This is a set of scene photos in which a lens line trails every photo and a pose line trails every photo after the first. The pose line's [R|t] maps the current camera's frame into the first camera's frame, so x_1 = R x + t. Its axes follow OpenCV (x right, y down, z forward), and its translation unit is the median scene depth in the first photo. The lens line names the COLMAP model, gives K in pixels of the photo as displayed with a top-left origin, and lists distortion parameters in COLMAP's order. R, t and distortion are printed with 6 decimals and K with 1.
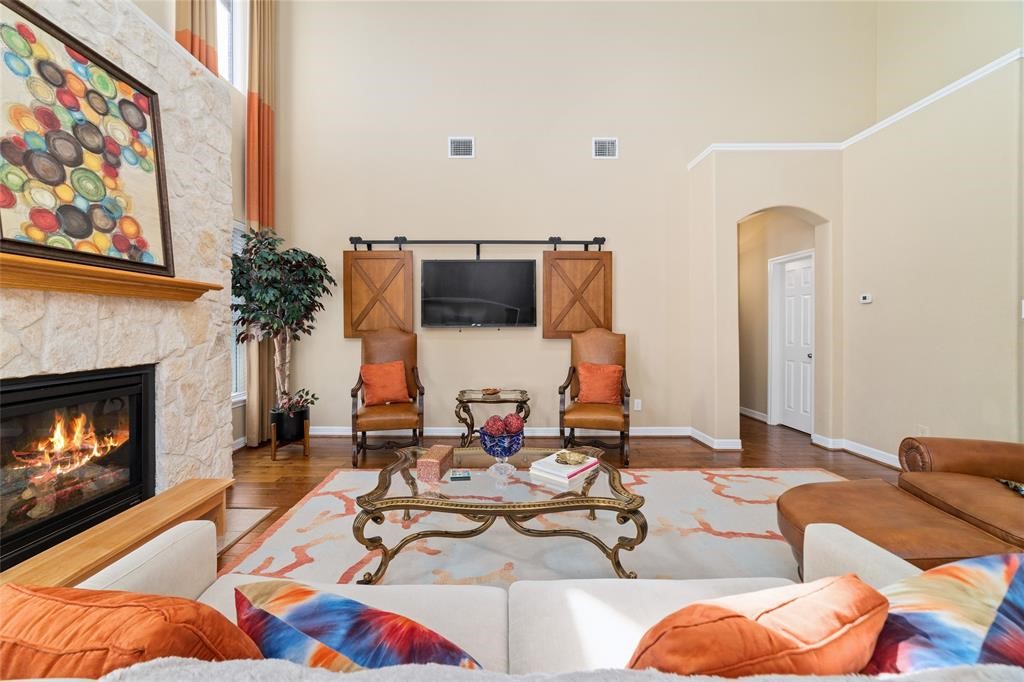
lens RADIAL K [[393.5, 0, 499.7], [0, 393.5, 329.8], [0, 0, 1]] dist [-0.025594, 0.006154]
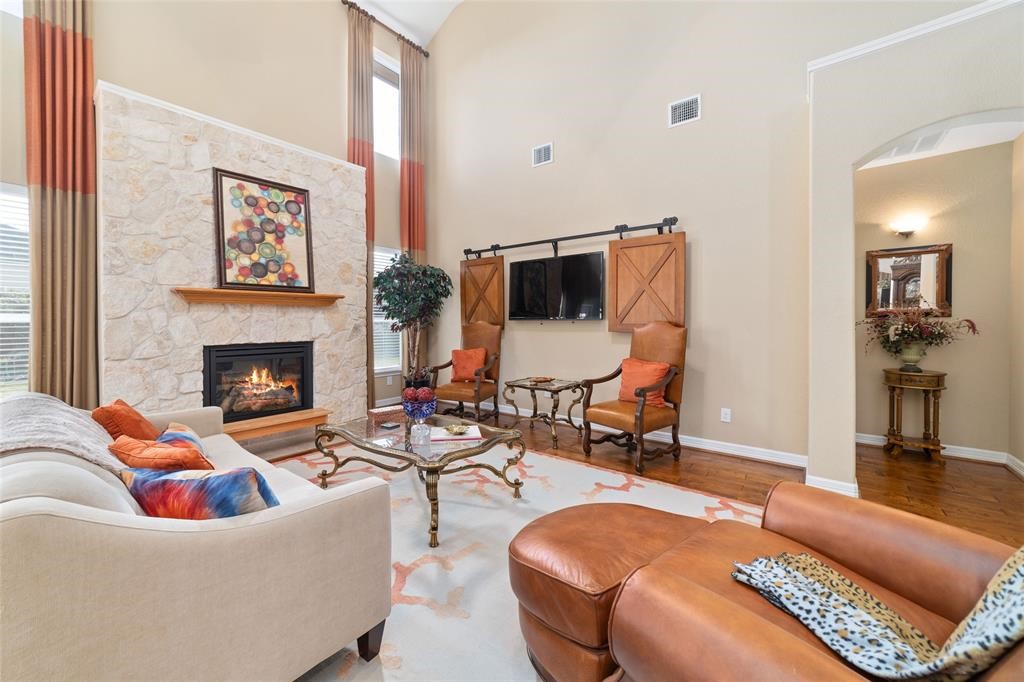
lens RADIAL K [[393.5, 0, 499.7], [0, 393.5, 329.8], [0, 0, 1]] dist [-0.025594, 0.006154]
pose [[0.776045, 0.011985, -0.630564, 0.585580], [-0.001088, 0.999843, 0.017665, 0.000496], [0.630677, -0.013023, 0.775936, 0.089373]]
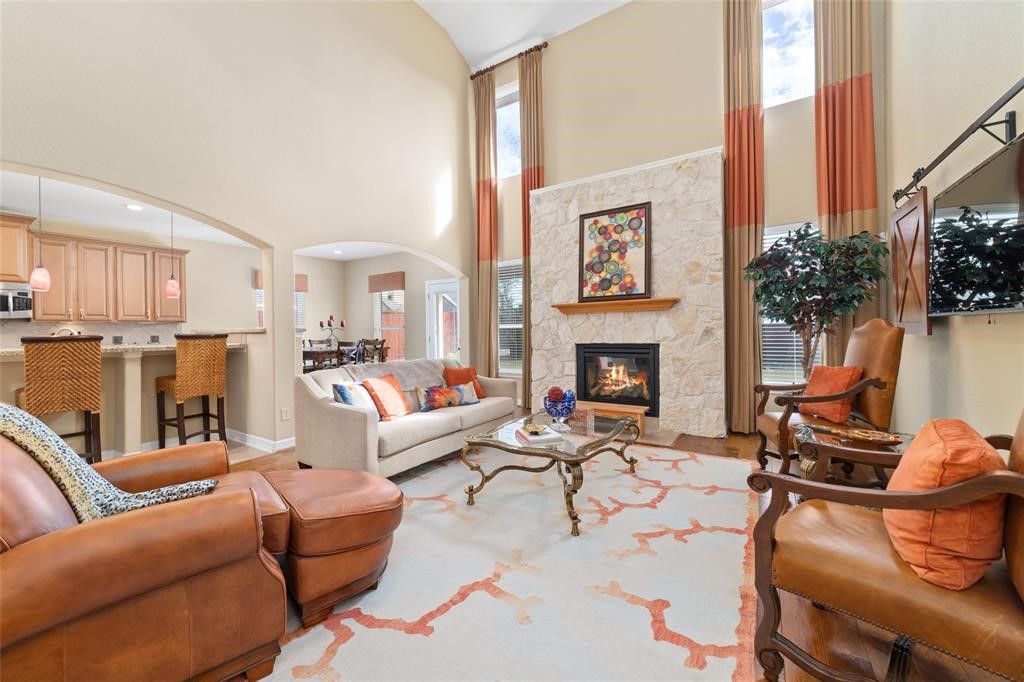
lens RADIAL K [[393.5, 0, 499.7], [0, 393.5, 329.8], [0, 0, 1]] dist [-0.025594, 0.006154]
pose [[-0.552978, 0.009139, -0.833146, 0.702473], [0.014318, 0.999896, 0.001465, 0.003459], [0.833073, -0.011119, -0.553052, 0.890424]]
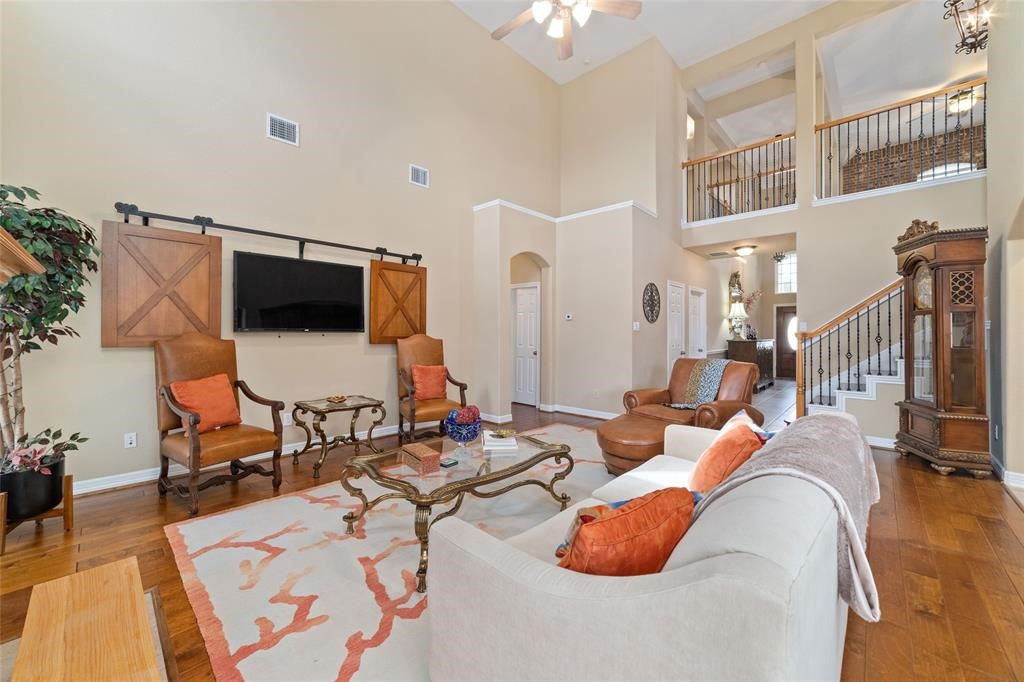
lens RADIAL K [[393.5, 0, 499.7], [0, 393.5, 329.8], [0, 0, 1]] dist [-0.025594, 0.006154]
pose [[0.700028, 0.011044, 0.714030, -0.443949], [-0.005131, 0.999932, -0.010435, -0.006792], [-0.714097, 0.003641, 0.700037, 0.038492]]
